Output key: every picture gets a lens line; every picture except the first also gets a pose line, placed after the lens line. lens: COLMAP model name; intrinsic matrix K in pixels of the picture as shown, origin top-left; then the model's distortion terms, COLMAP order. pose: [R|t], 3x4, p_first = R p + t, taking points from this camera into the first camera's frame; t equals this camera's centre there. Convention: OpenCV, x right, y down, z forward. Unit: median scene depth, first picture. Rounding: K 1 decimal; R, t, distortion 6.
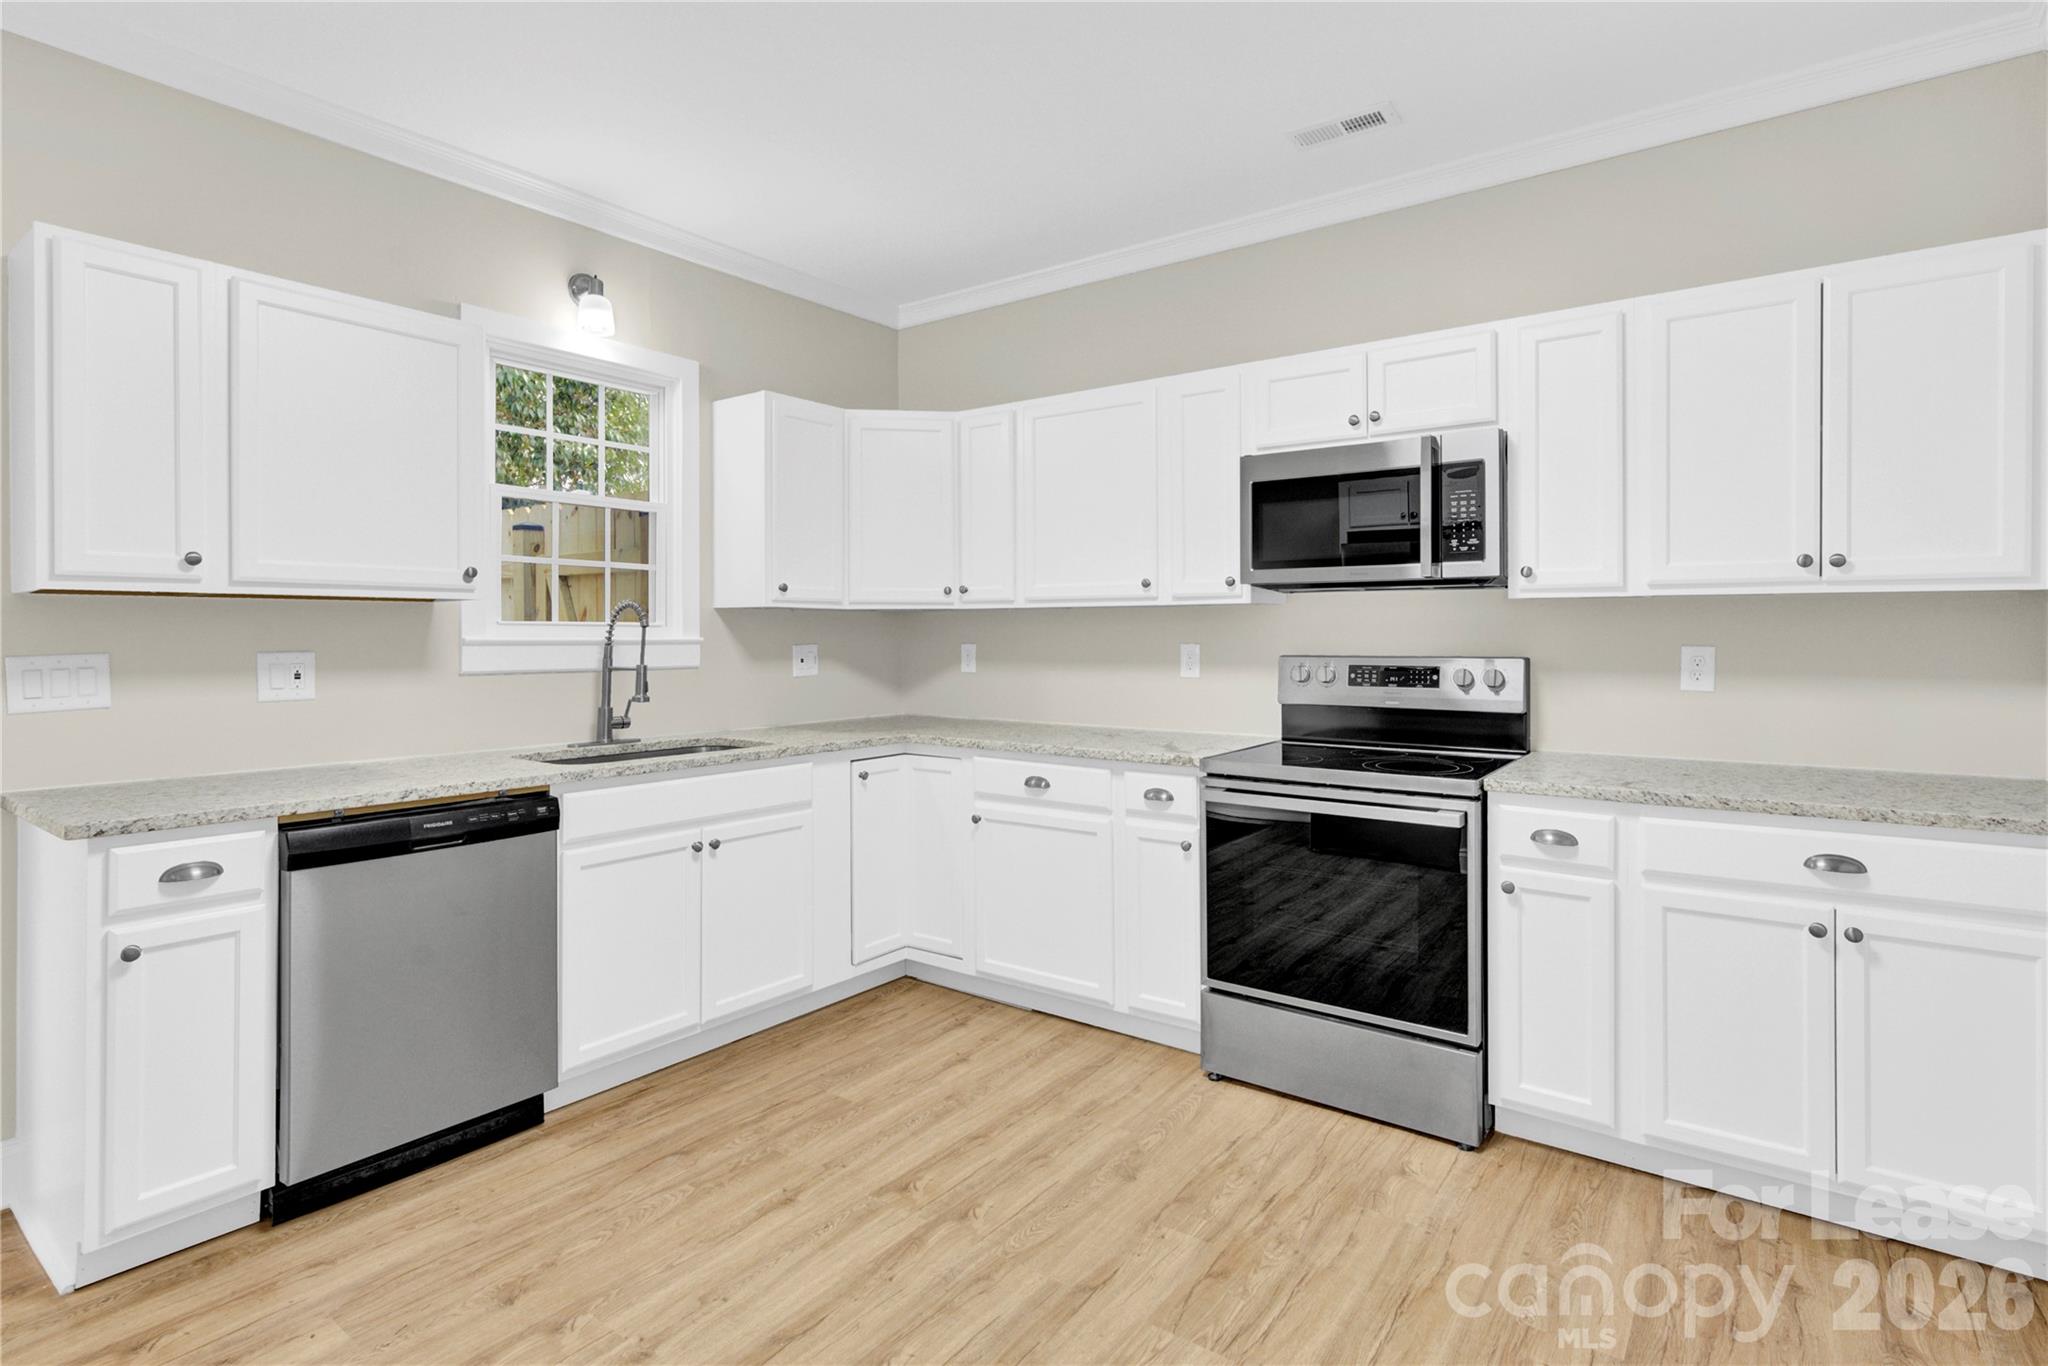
lens RADIAL K [[1006.0, 0, 1023.5], [0, 1006.0, 650.1], [0, 0, 1]] dist [-0.001748, -0.000040]
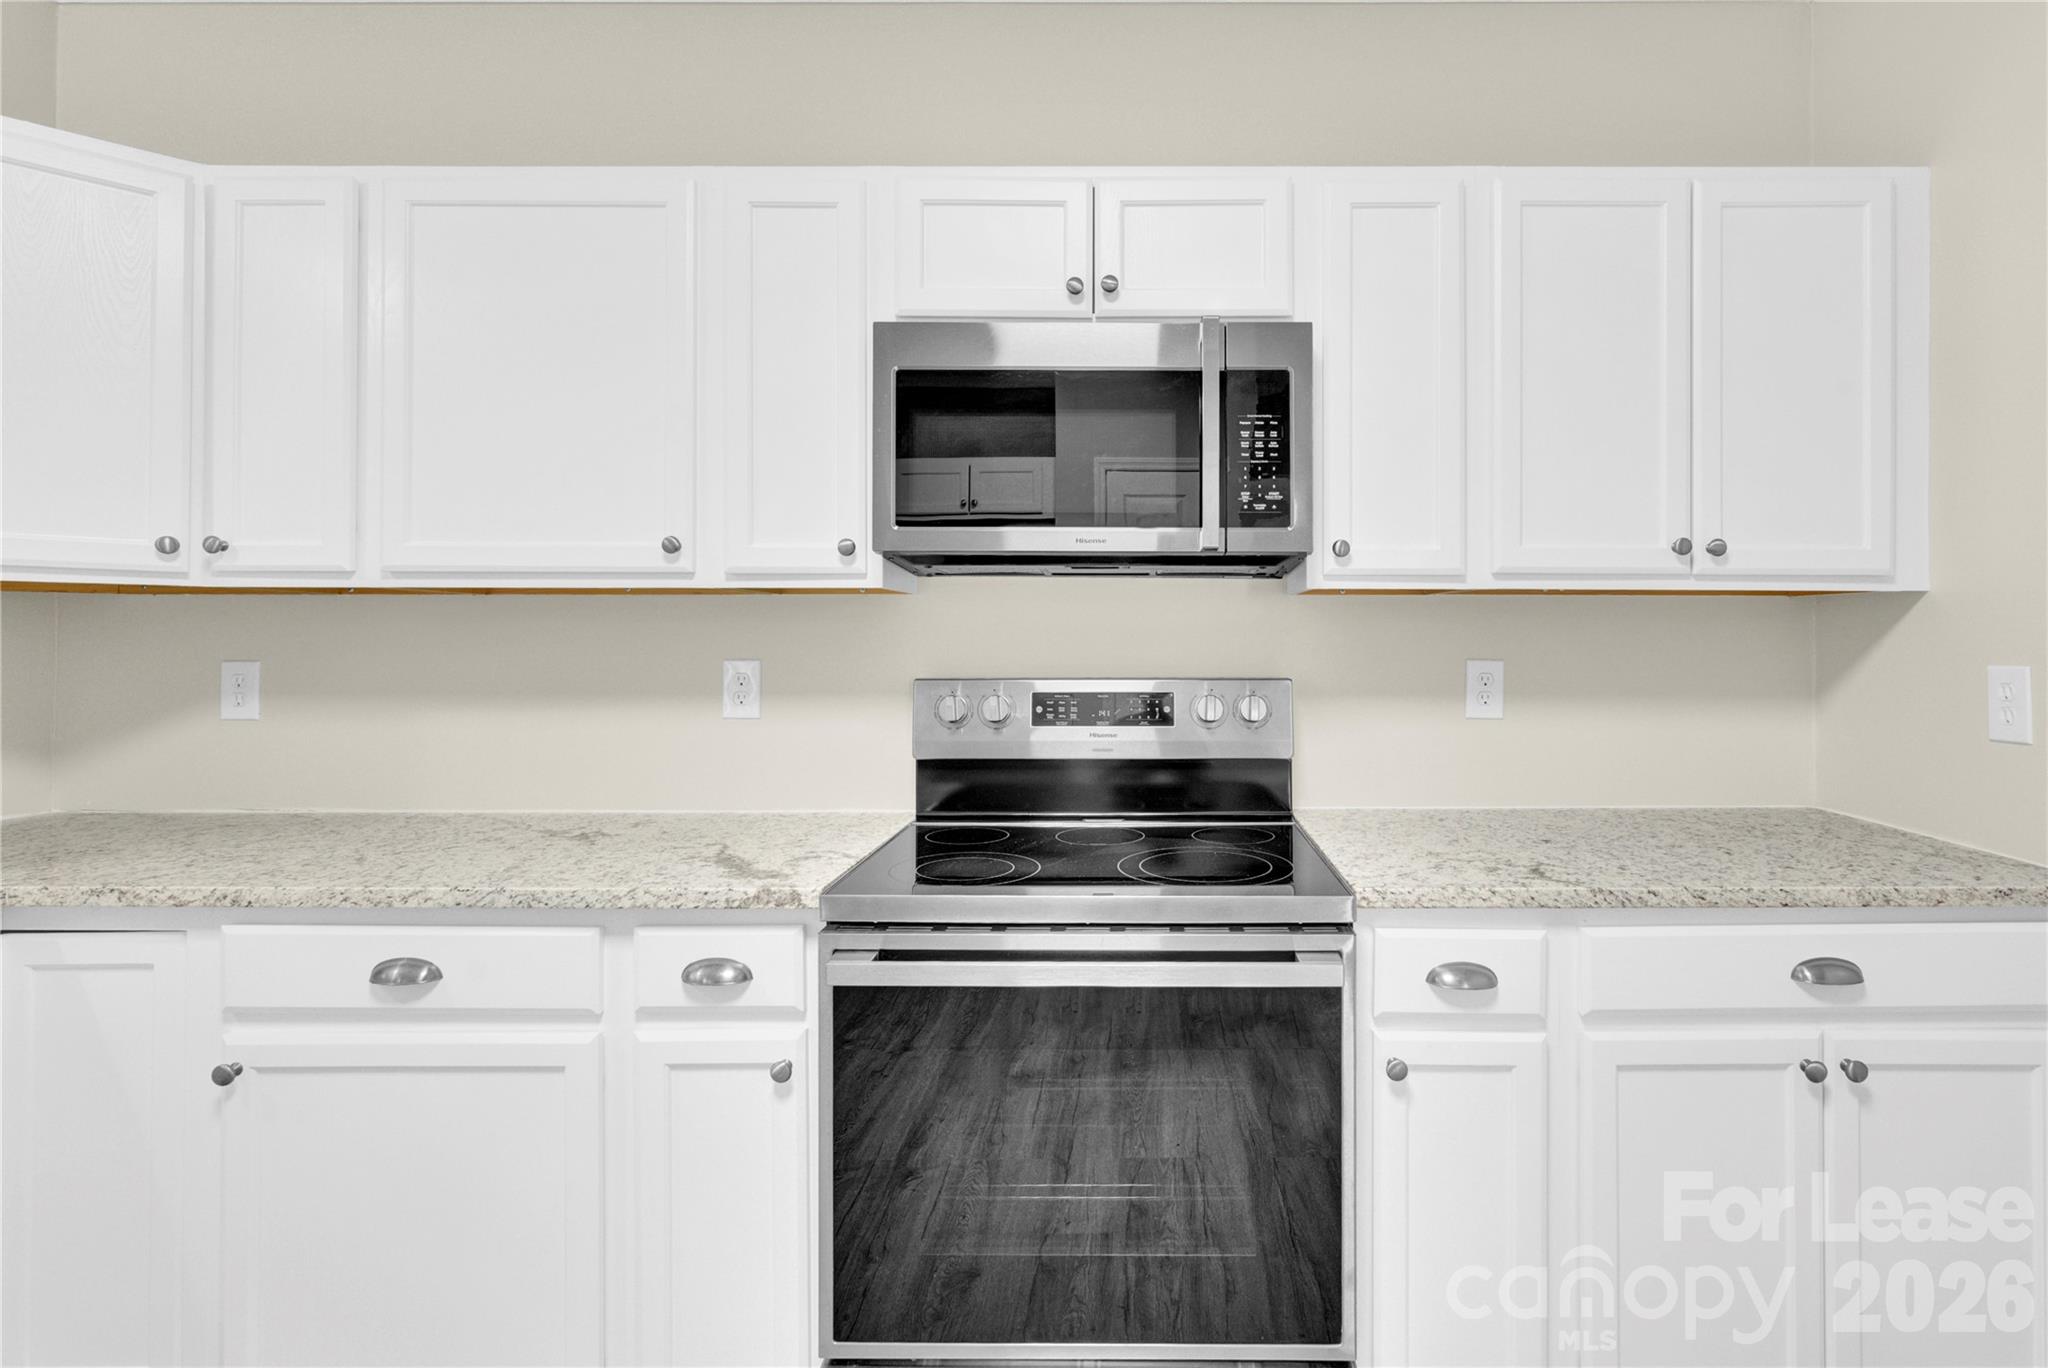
lens RADIAL K [[978.7, 0, 1146.7], [0, 978.7, 630.2], [0, 0, 1]] dist [-0.000785, 0.000217]
pose [[0.793456, 0.012236, 0.608505, 0.009612], [0.007694, 0.999516, -0.030130, -0.005417], [-0.608579, 0.028589, 0.792978, 0.511549]]
